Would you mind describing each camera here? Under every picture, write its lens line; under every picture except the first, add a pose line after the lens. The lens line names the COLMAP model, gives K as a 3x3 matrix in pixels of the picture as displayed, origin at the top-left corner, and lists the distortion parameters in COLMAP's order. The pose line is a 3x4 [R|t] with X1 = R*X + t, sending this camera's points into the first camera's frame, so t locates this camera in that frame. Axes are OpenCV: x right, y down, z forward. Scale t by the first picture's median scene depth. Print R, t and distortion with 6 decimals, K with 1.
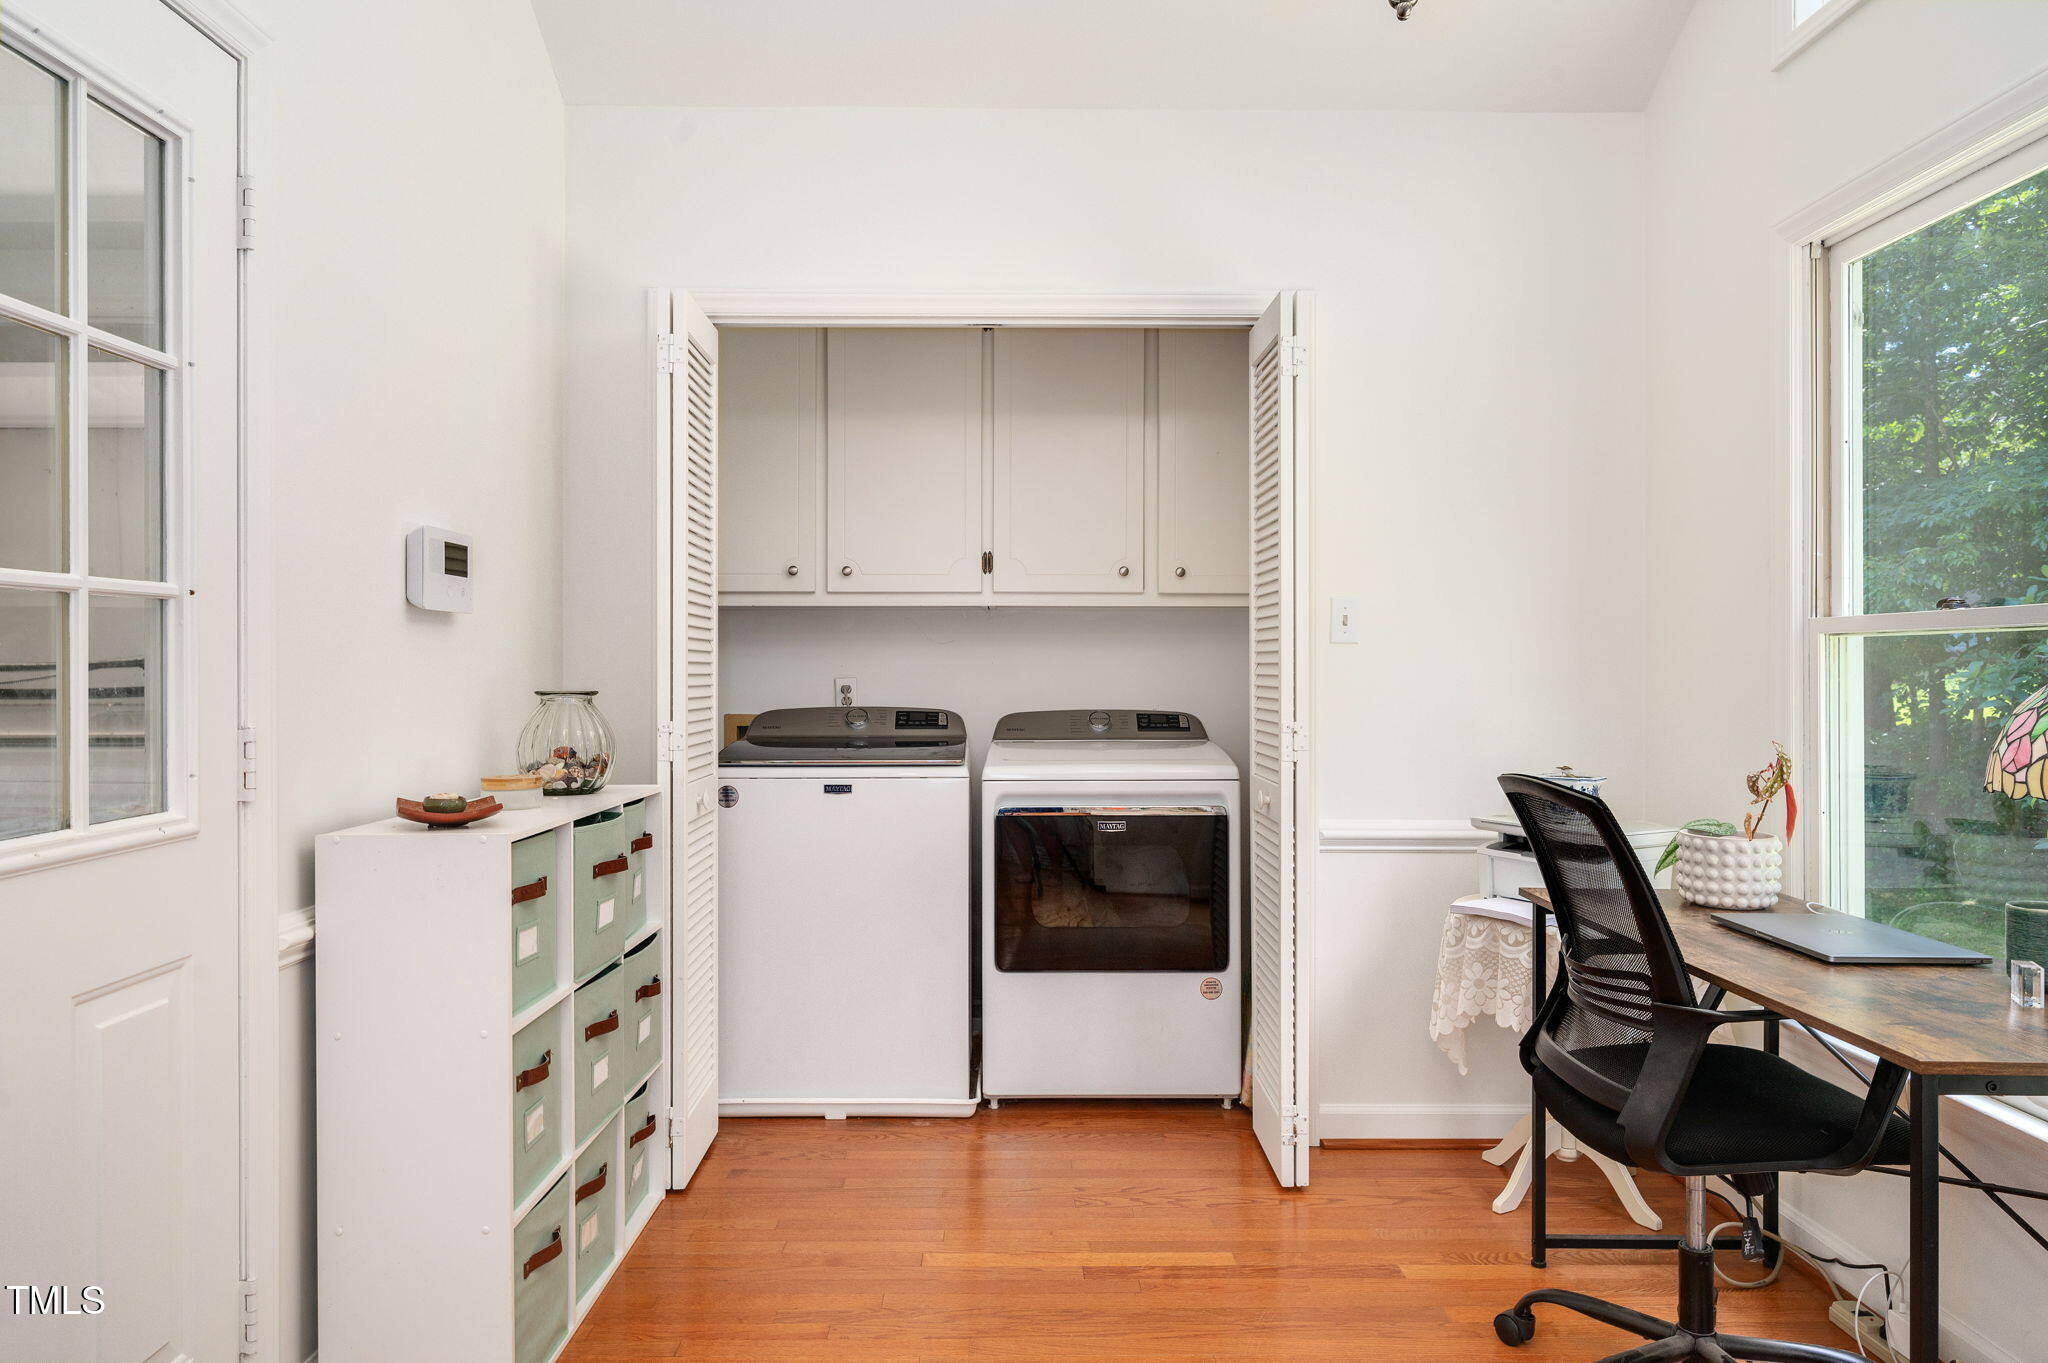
lens RADIAL K [[1337.4, 0, 1024.0], [0, 1337.4, 681.5], [0, 0, 1]] dist [-0.002330, 0.000685]
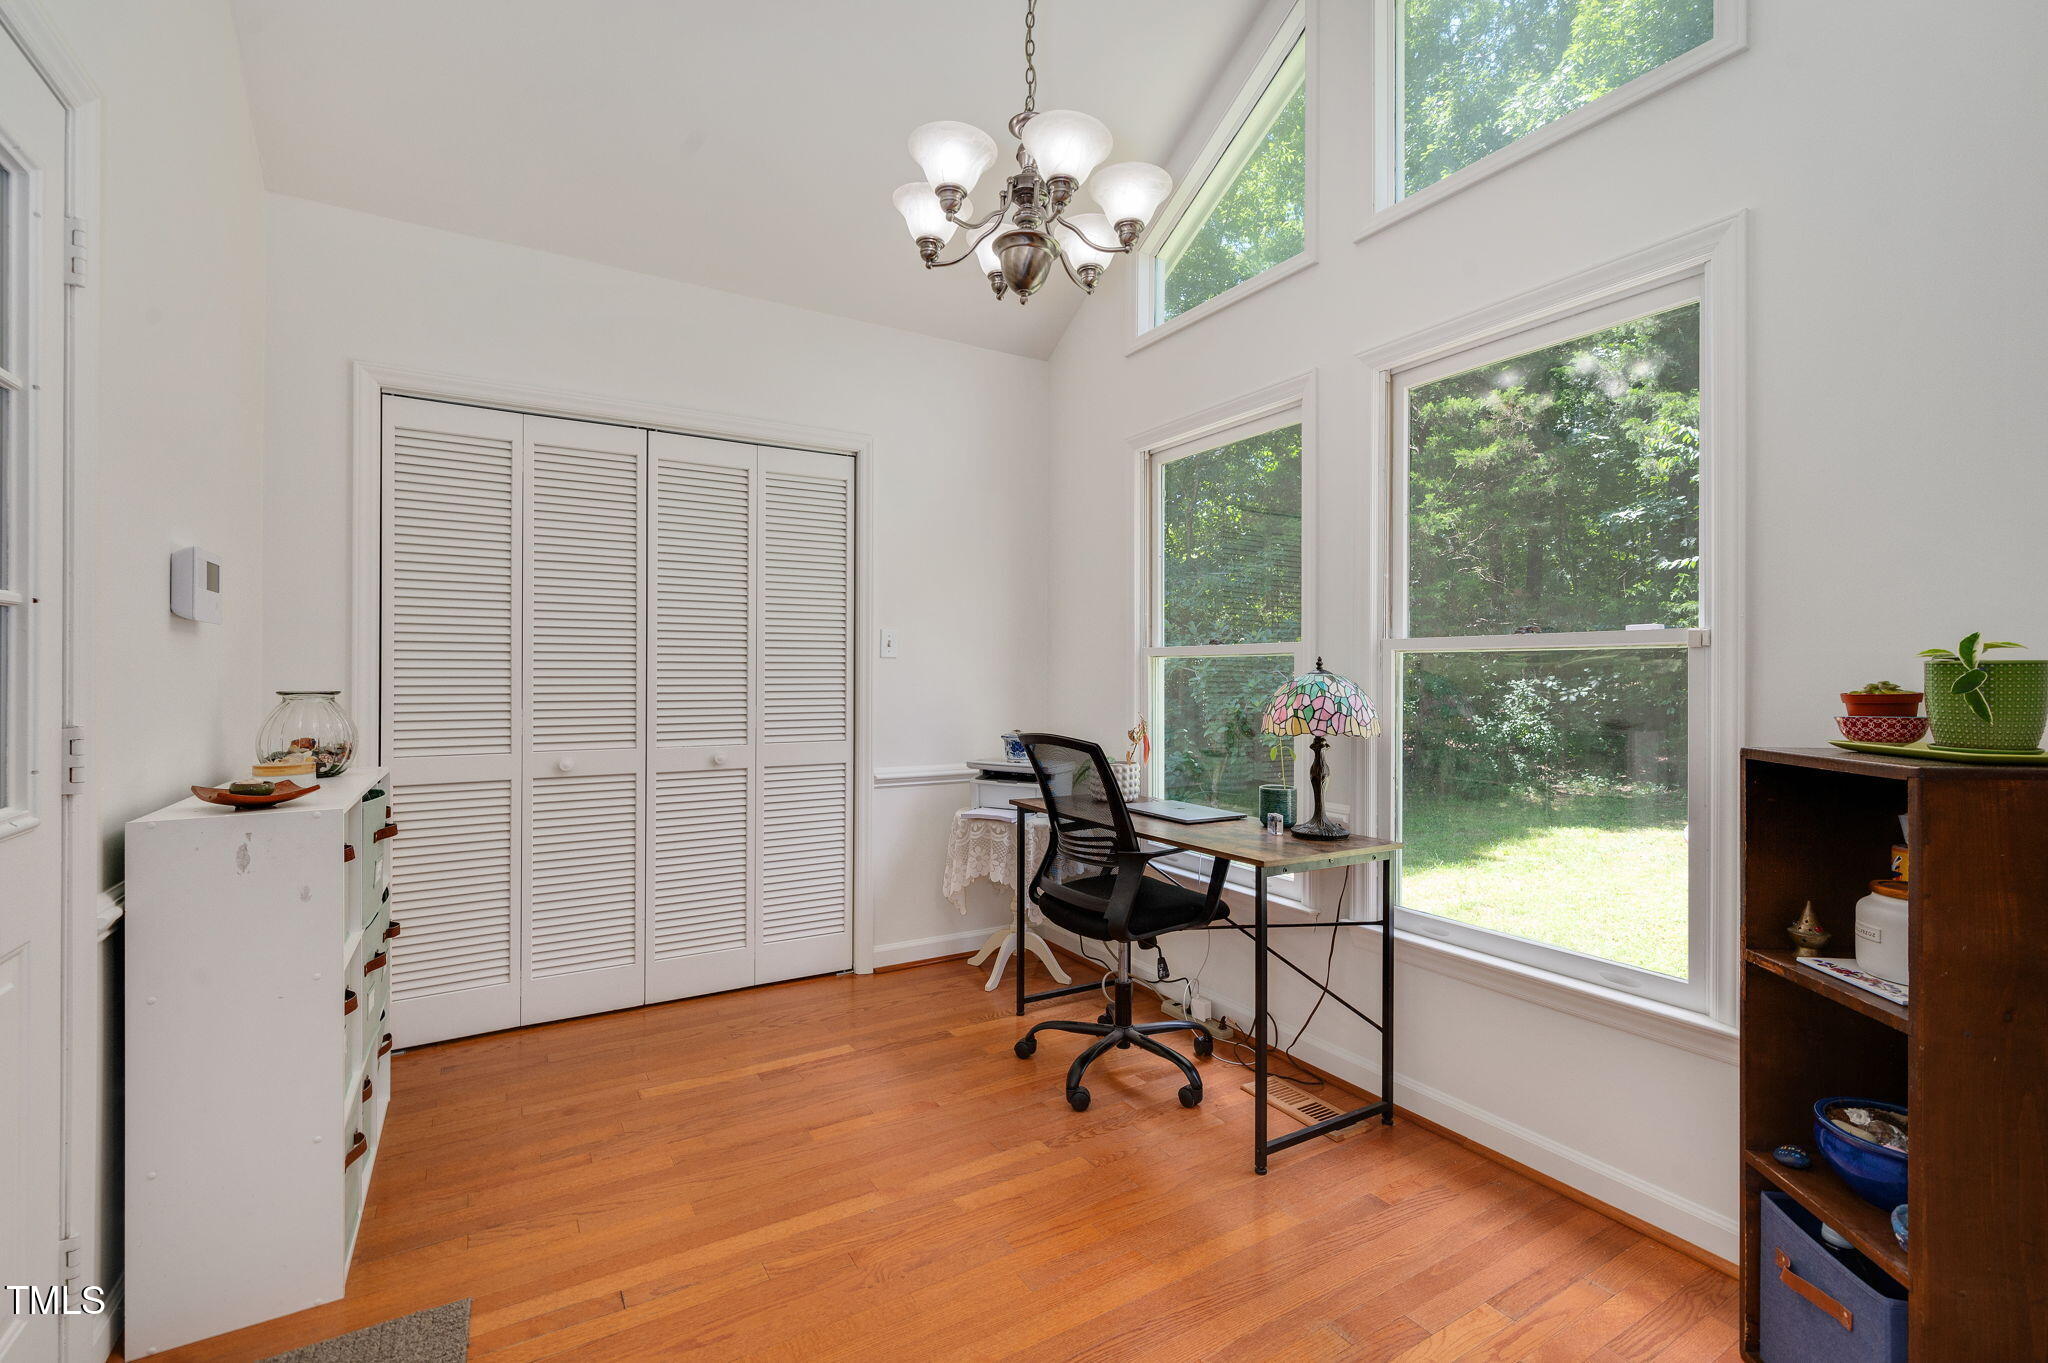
lens RADIAL K [[887.9, 0, 1024.0], [0, 887.9, 681.5], [0, 0, 1]] dist [0.000593, -0.000002]
pose [[0.862943, -0.002488, 0.505295, -0.209662], [0.002905, 0.999996, -0.000037, 0.000288], [-0.505292, 0.001500, 0.862947, -0.008509]]
